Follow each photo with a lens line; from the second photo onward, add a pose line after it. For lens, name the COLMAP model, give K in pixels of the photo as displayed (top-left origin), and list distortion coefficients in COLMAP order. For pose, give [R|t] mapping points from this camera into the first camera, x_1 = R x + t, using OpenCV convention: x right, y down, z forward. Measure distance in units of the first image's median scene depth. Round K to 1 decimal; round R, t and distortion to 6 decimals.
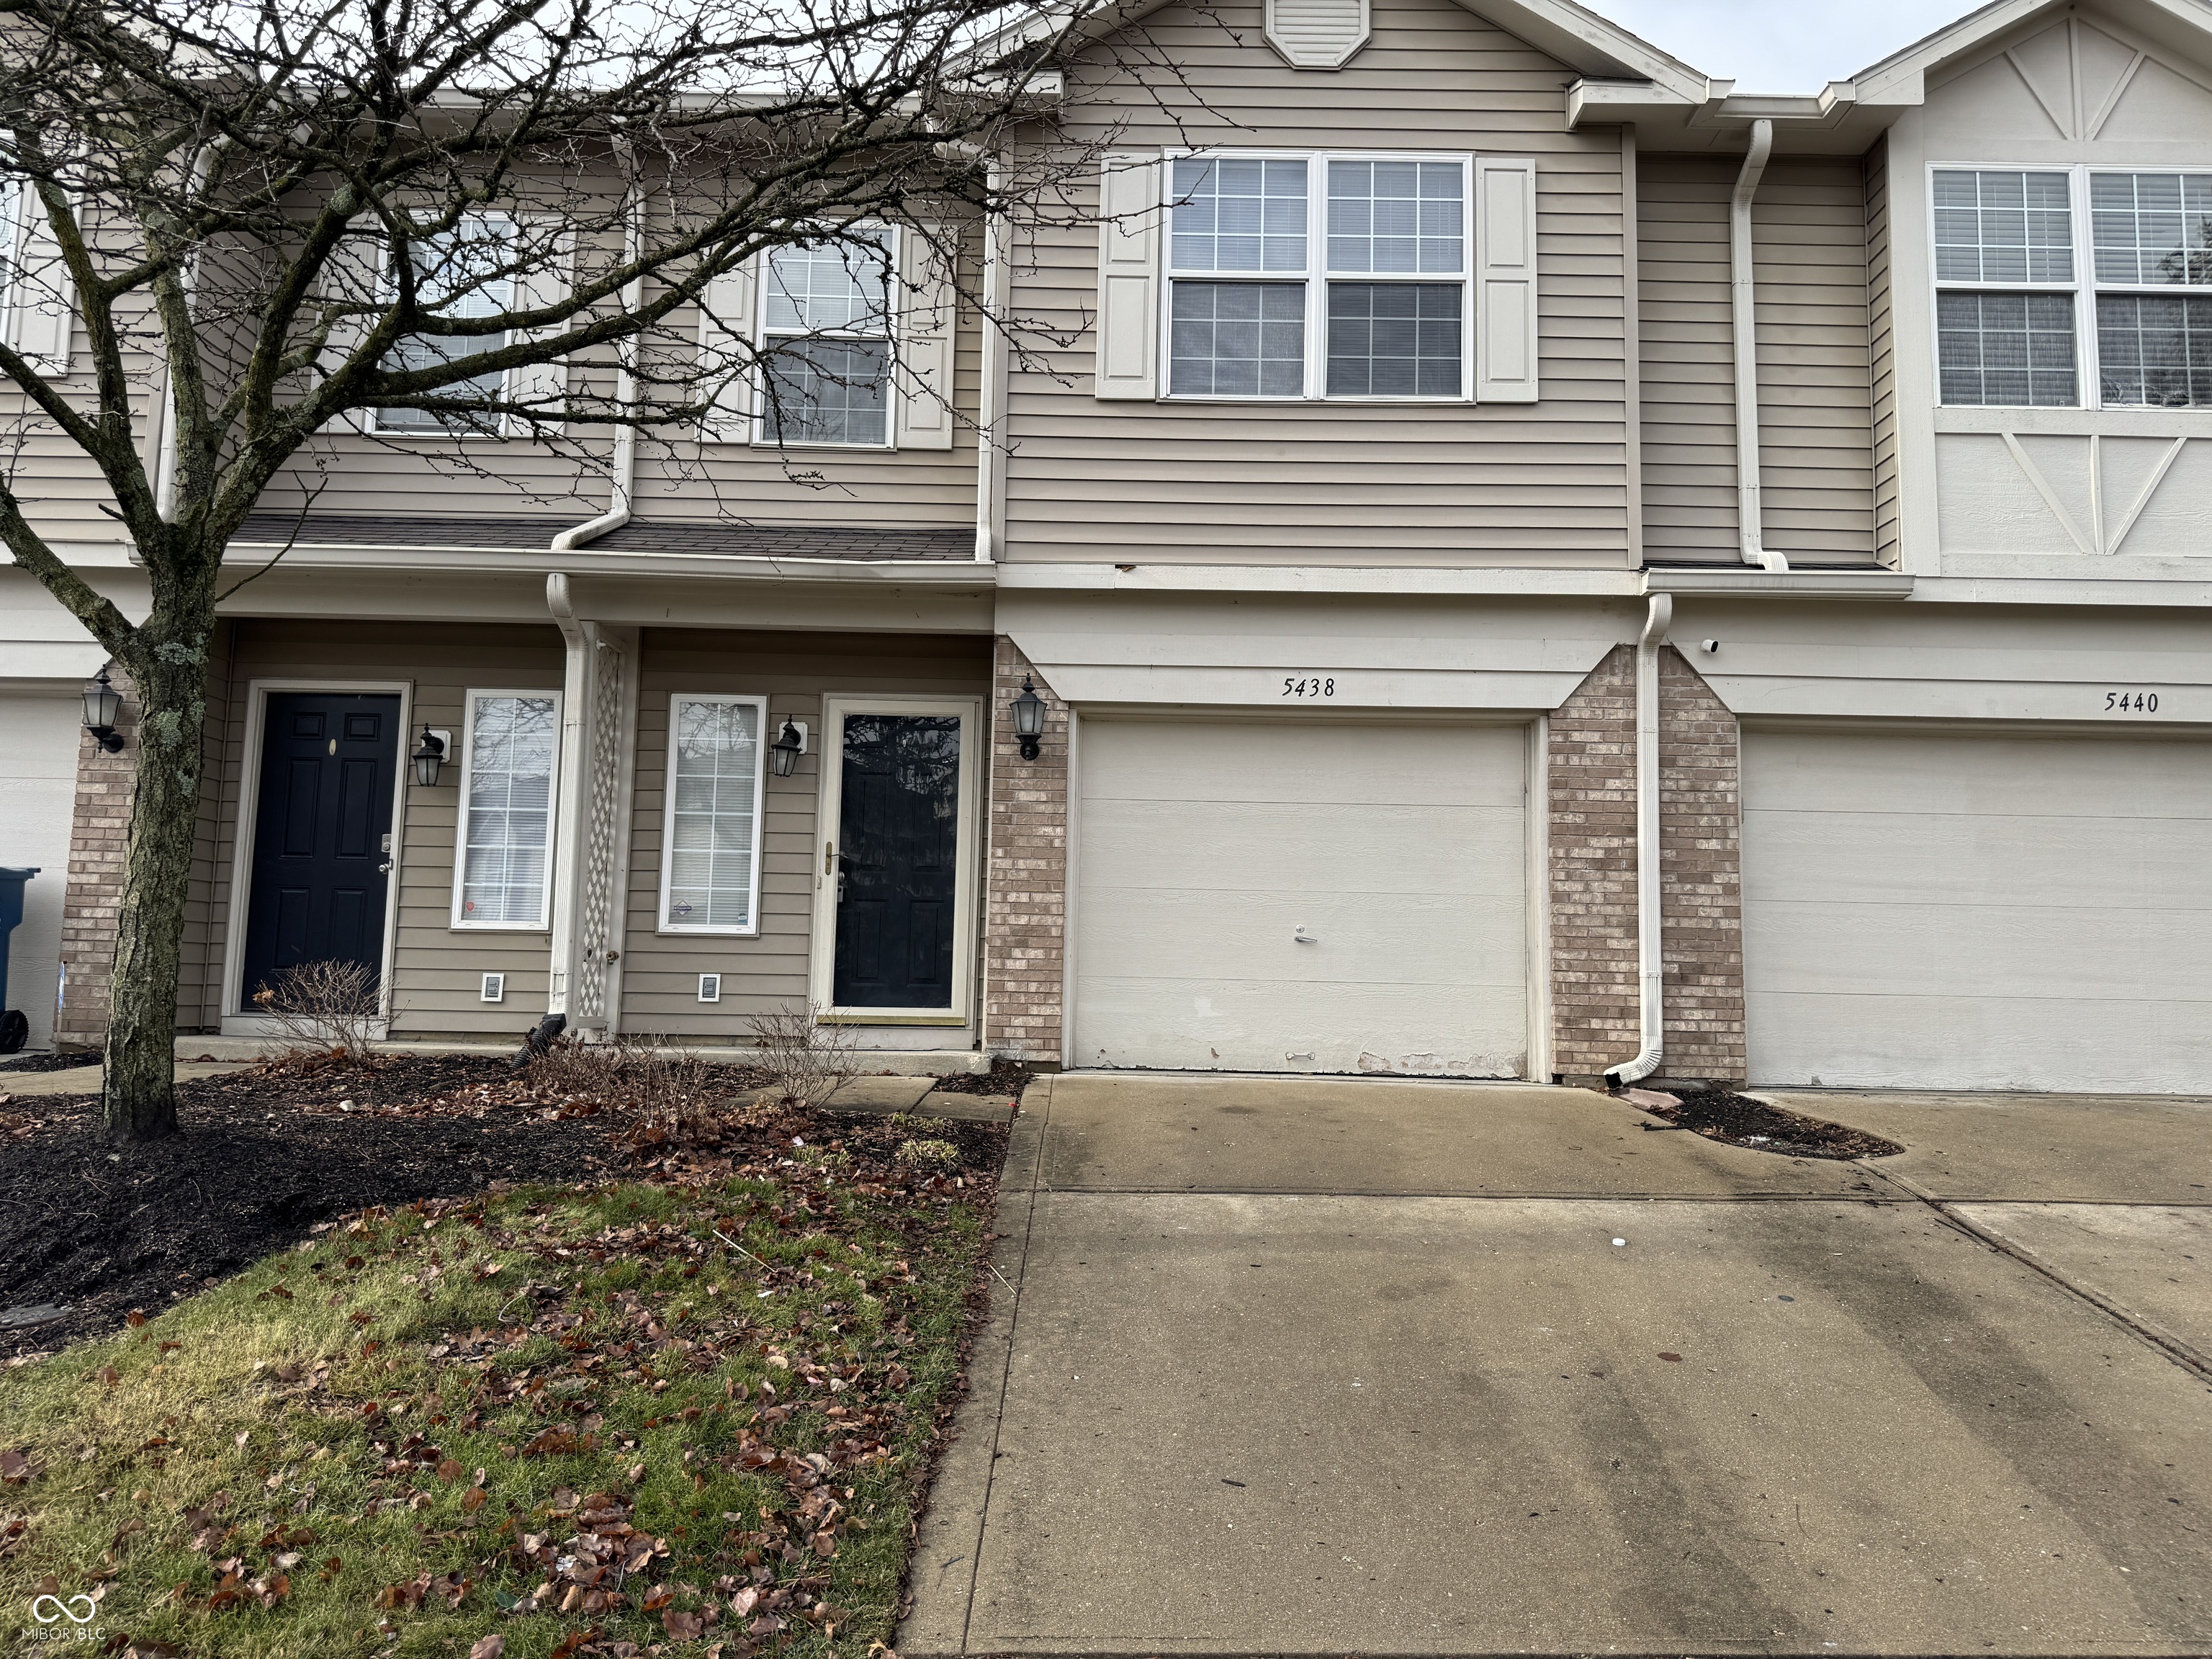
lens RADIAL K [[1640.9, 0, 1154.1], [0, 1640.9, 840.8], [0, 0, 1]] dist [0.206083, -0.453453]
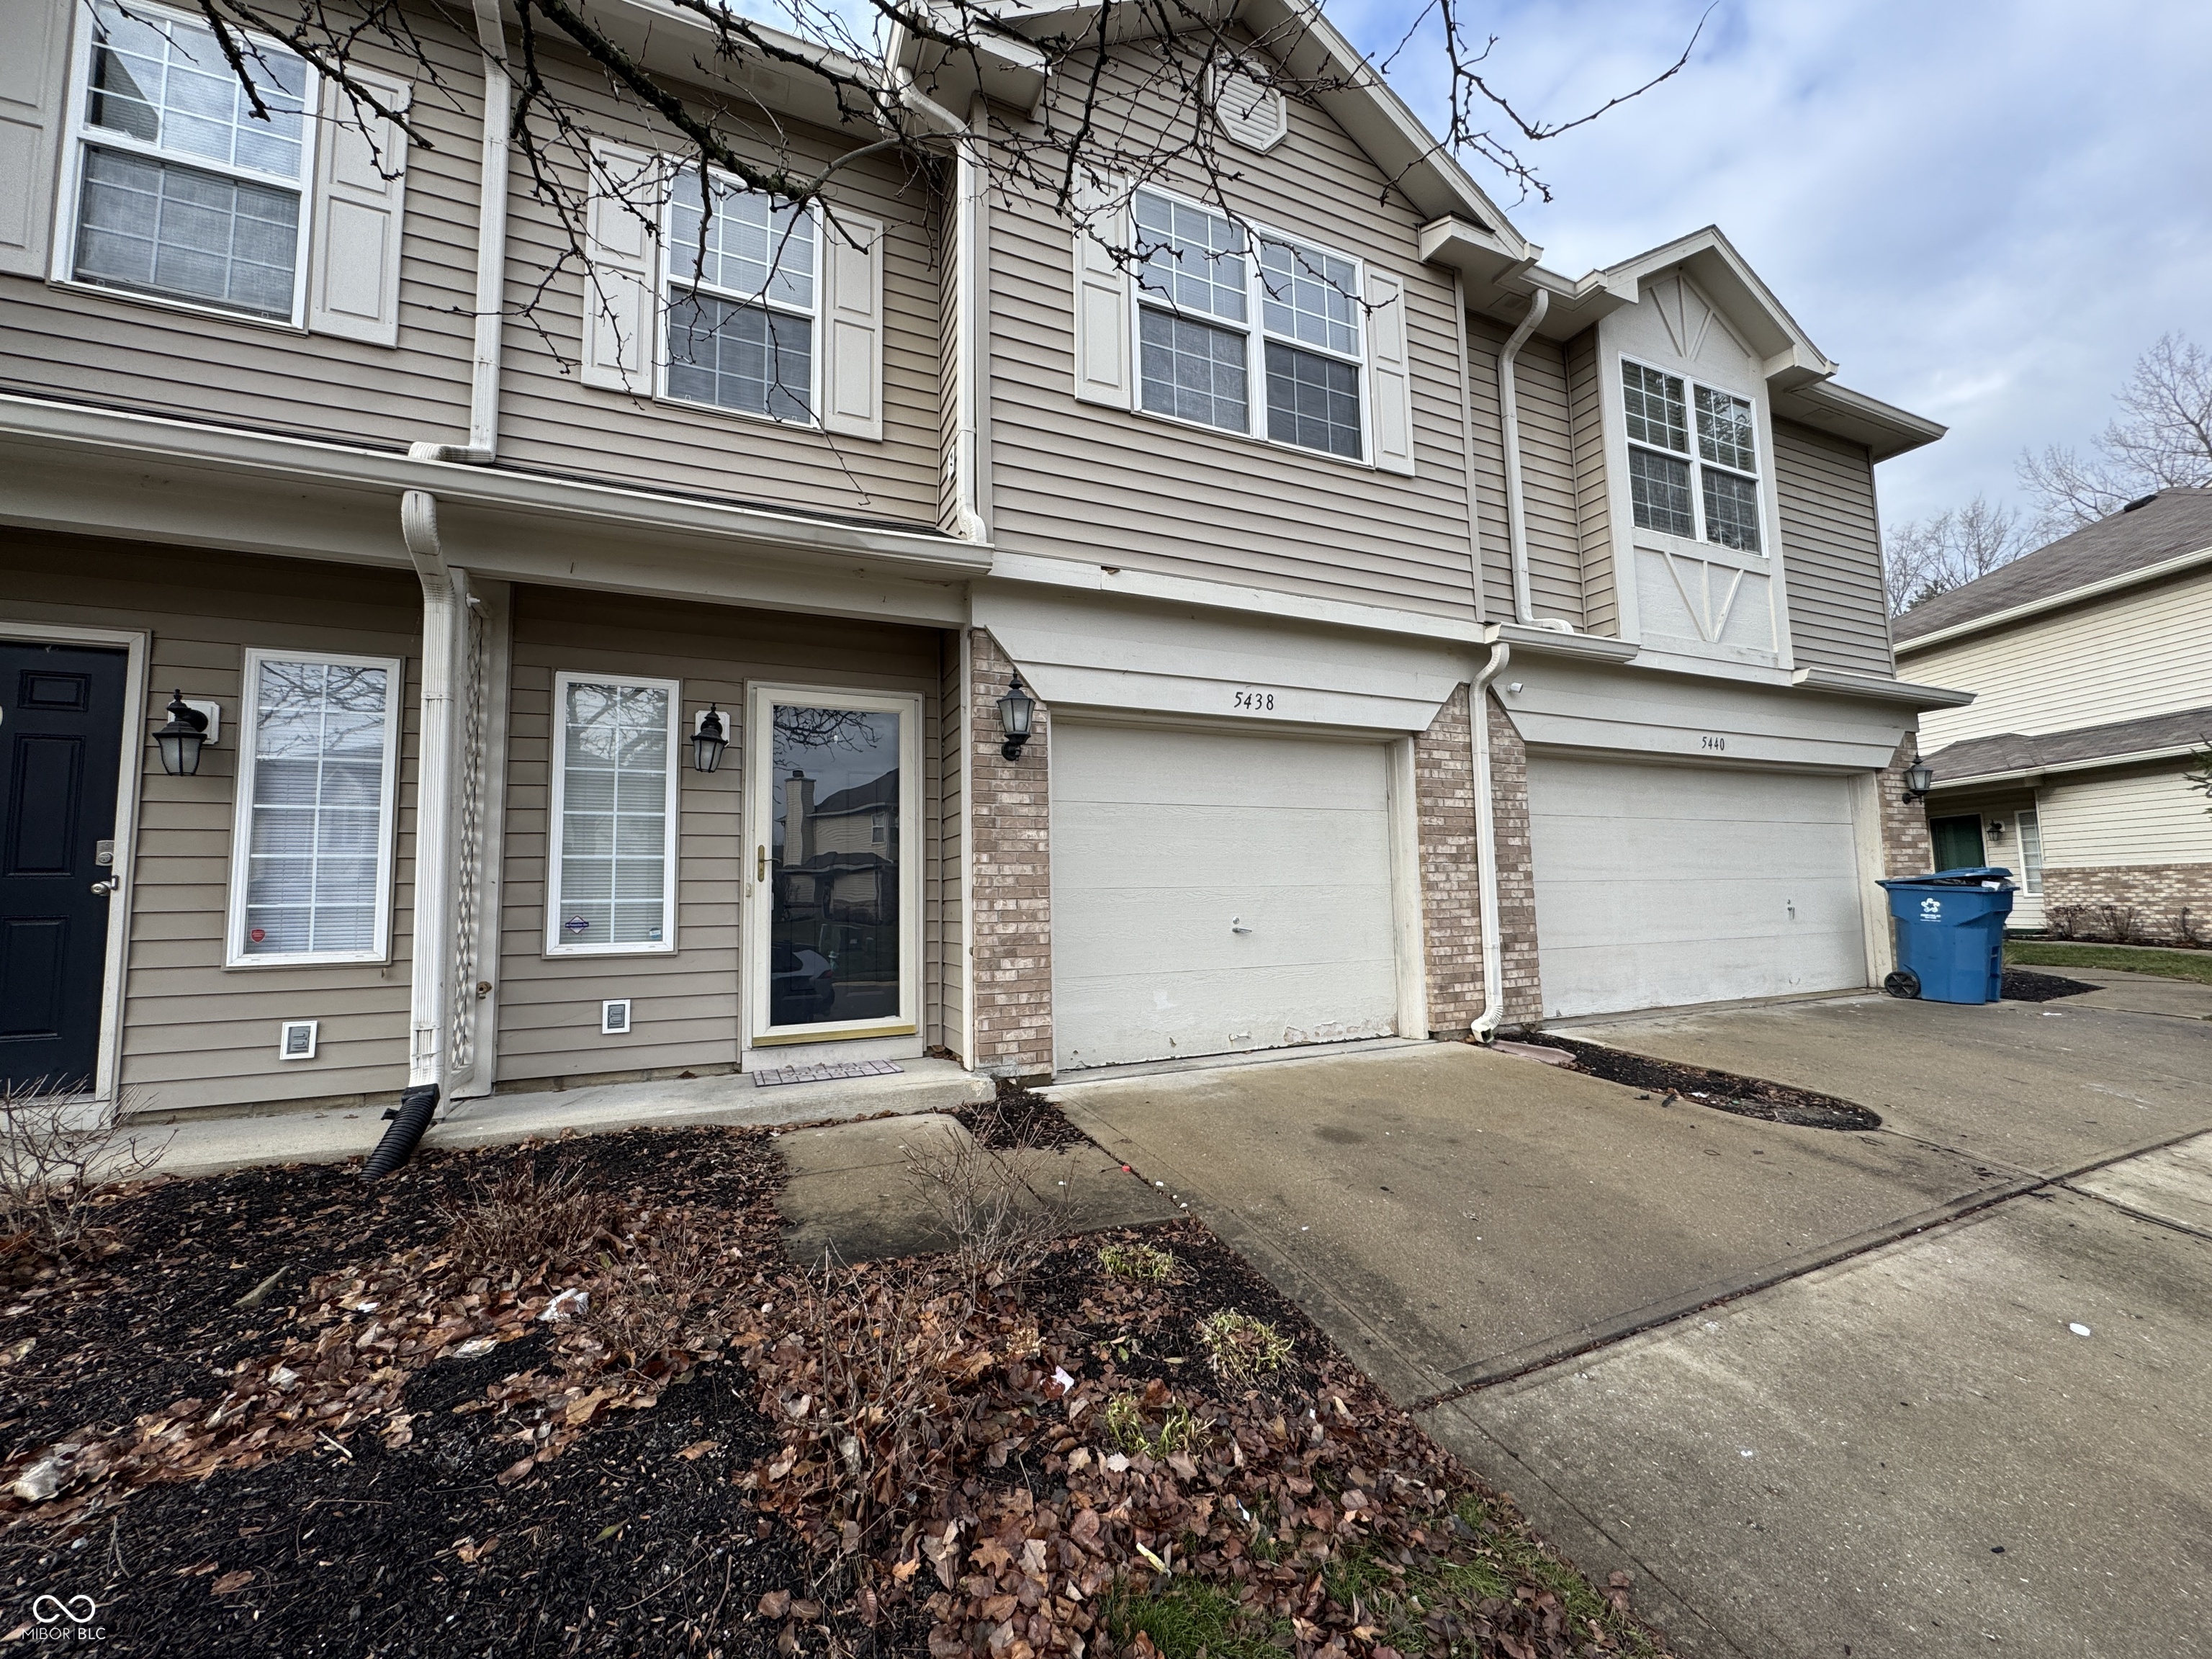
lens RADIAL K [[882.3, 0, 1103.5], [0, 882.3, 830.0], [0, 0, 1]] dist [-0.003800, 0.000206]
pose [[0.905811, -0.005401, 0.423648, -0.245116], [-0.004022, 0.999764, 0.021347, -0.019868], [-0.423664, -0.021040, 0.905575, 0.511039]]
